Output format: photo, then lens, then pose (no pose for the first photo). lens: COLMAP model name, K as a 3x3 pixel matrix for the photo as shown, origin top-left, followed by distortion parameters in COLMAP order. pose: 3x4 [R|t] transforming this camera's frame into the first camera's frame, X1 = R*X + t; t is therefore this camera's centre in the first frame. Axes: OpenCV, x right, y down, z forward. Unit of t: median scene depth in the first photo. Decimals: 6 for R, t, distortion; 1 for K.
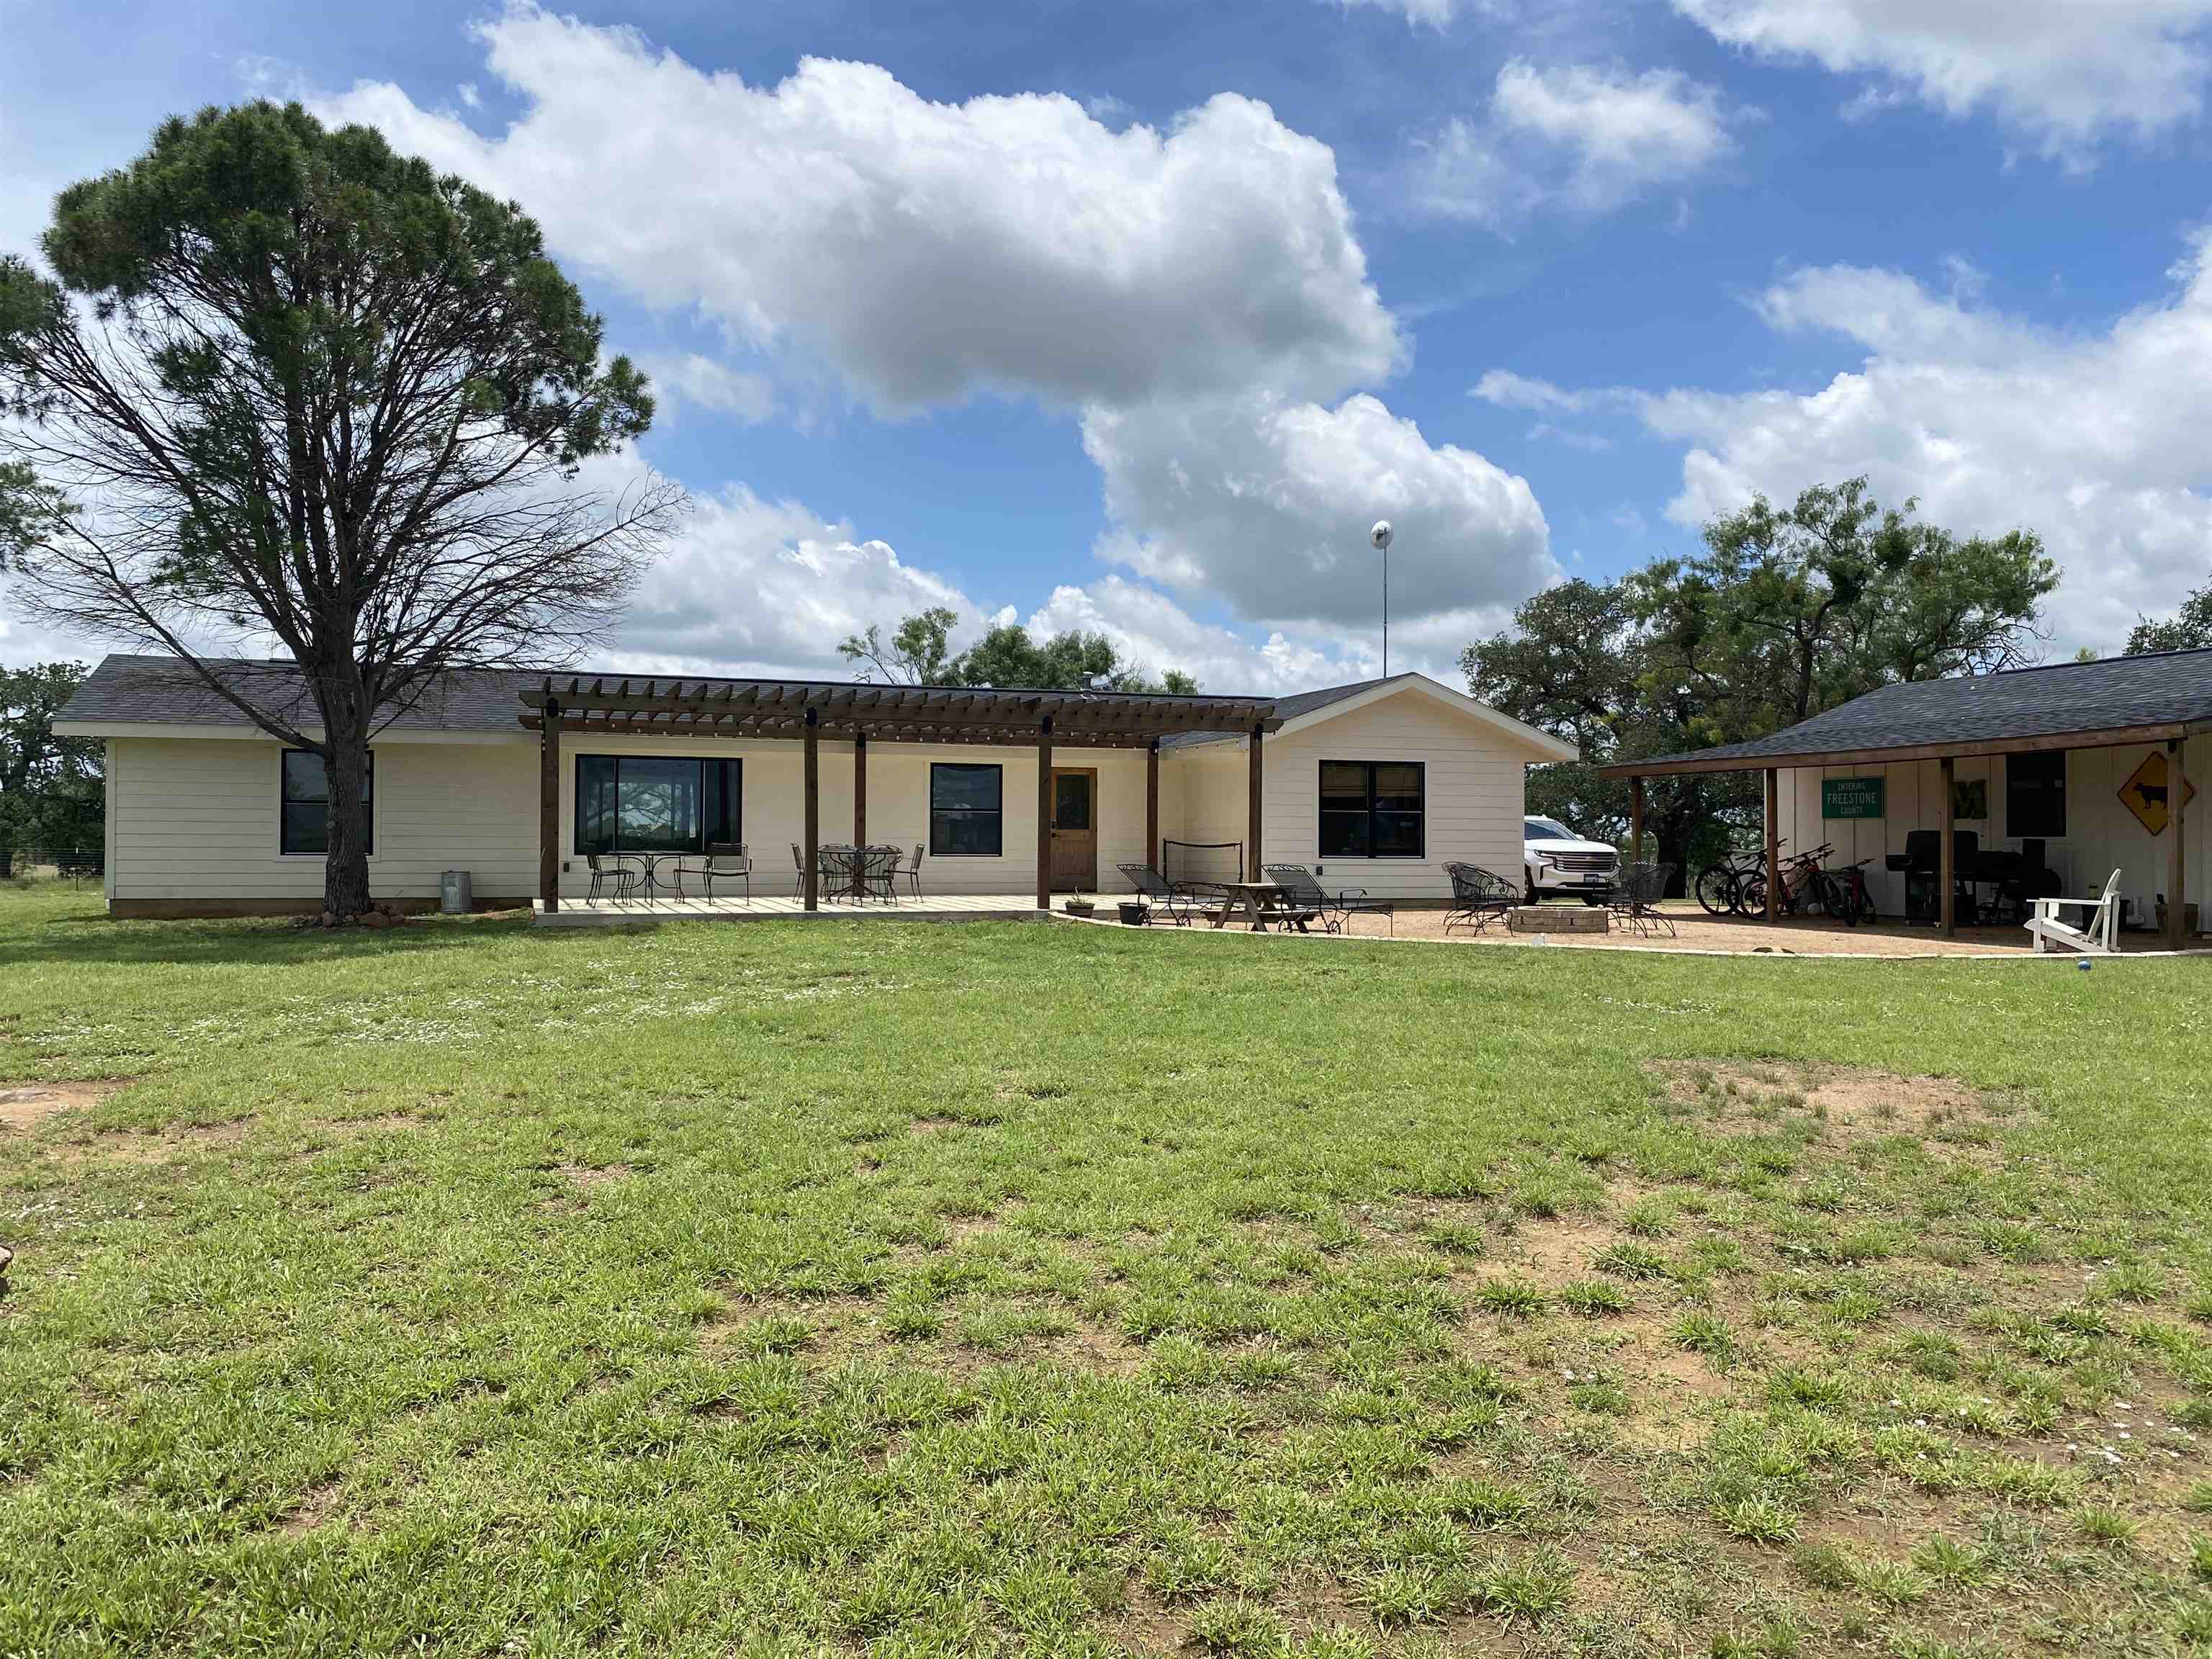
lens RADIAL K [[1634.5, 0, 1106.0], [0, 1634.5, 829.5], [0, 0, 1]] dist [0.000002, -0.000875]
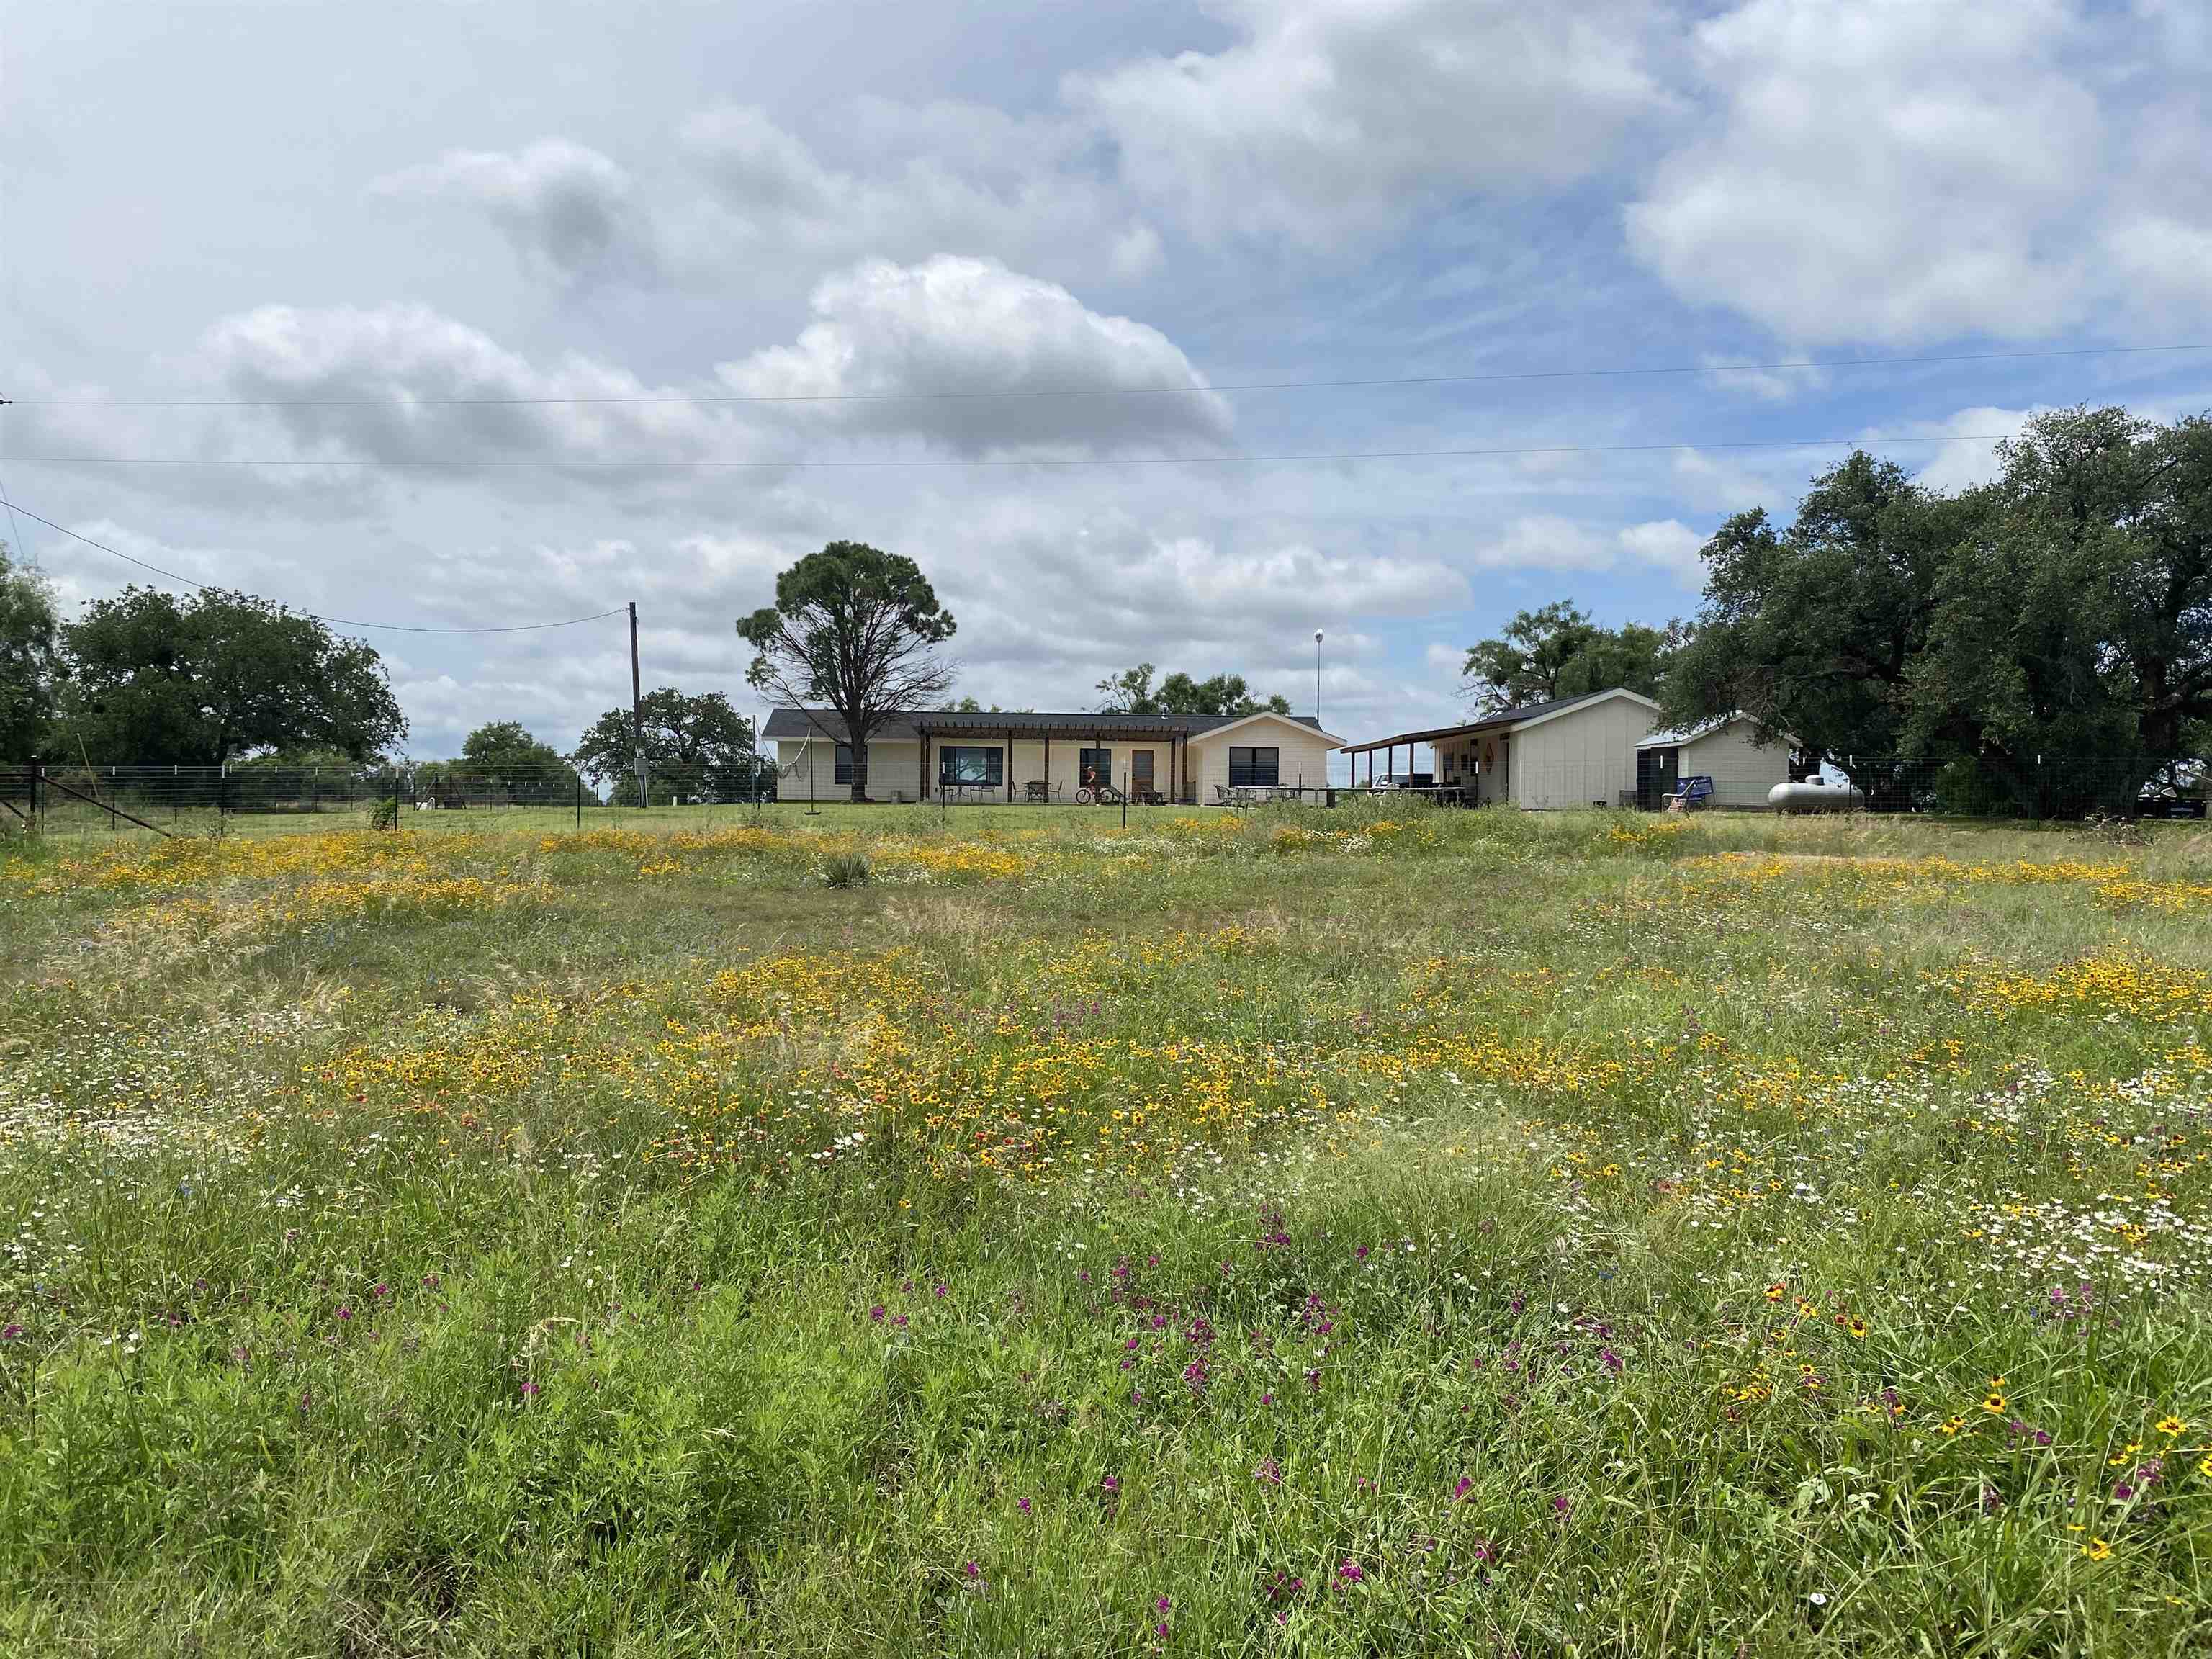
lens RADIAL K [[1631.8, 0, 1051.9], [0, 1631.8, 830.0], [0, 0, 1]] dist [-0.046198, 0.002027]
pose [[0.951046, 0.008374, -0.308935, 0.617104], [-0.003059, 0.999839, 0.017682, 0.037205], [0.309033, -0.015871, 0.950919, -1.341751]]
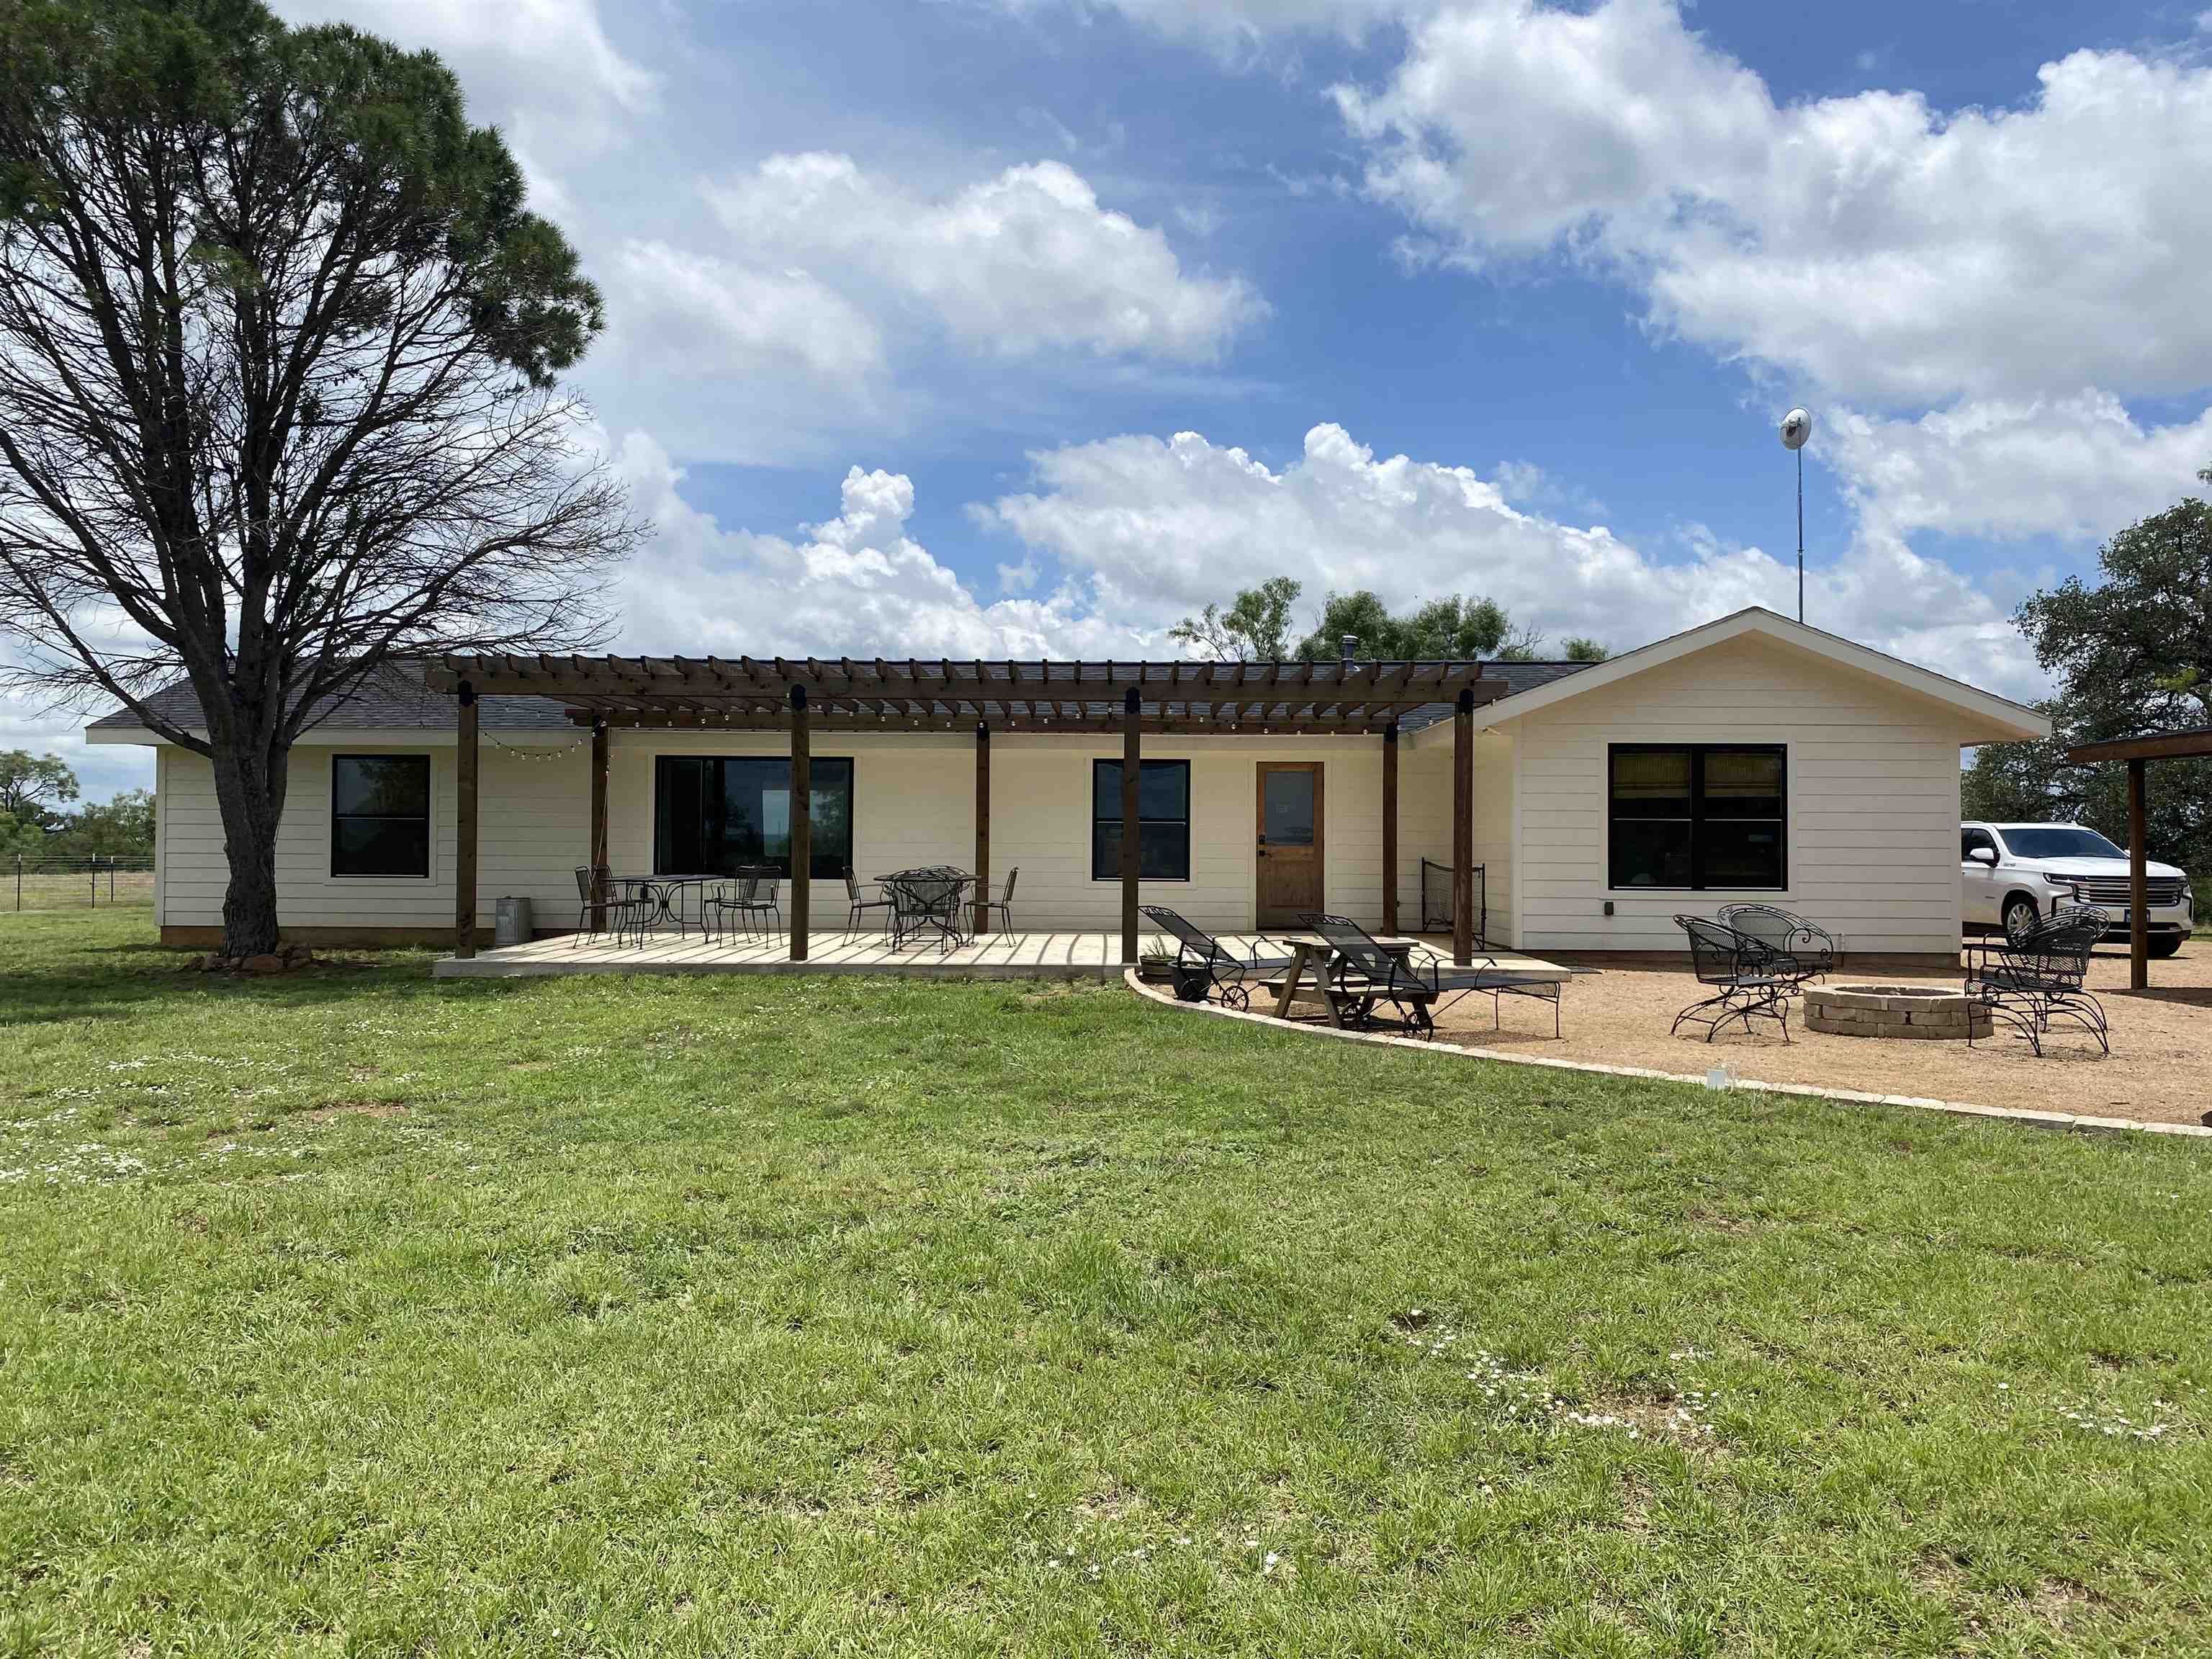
lens RADIAL K [[1631.8, 0, 1051.9], [0, 1631.8, 830.0], [0, 0, 1]] dist [-0.046198, 0.002027]
pose [[0.928437, -0.004206, -0.371467, 0.164391], [0.002904, 0.999988, -0.004064, -0.004958], [0.371480, 0.002694, 0.928437, 0.295603]]
